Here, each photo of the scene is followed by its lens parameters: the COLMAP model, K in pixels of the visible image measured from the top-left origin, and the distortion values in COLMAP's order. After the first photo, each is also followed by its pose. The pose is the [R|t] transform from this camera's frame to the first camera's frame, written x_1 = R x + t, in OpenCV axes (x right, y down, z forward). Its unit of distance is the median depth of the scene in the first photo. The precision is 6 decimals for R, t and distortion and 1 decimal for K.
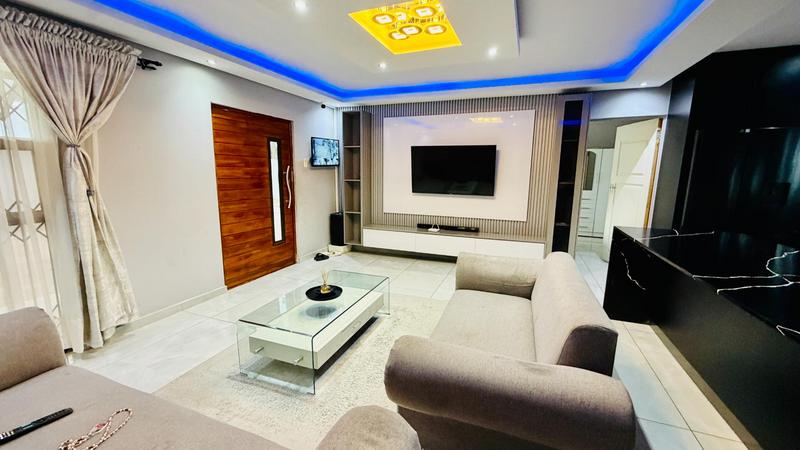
lens RADIAL K [[319.2, 0, 400.9], [0, 319.2, 223.0], [0, 0, 1]] dist [0.000313, -0.000070]
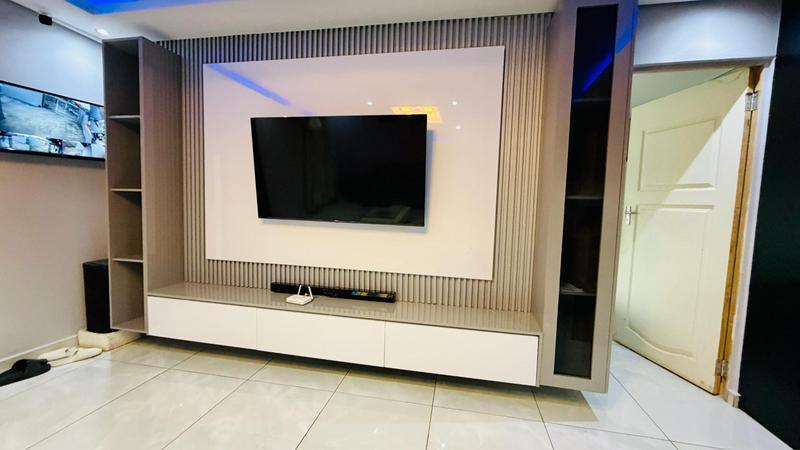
lens RADIAL K [[319.2, 0, 398.6], [0, 319.2, 221.4], [0, 0, 1]] dist [0.000313, -0.000070]
pose [[0.984166, 0.008997, 0.177020, 0.157382], [0.008649, 0.995084, -0.098659, -0.041829], [-0.177038, 0.098628, 0.979250, 0.503904]]
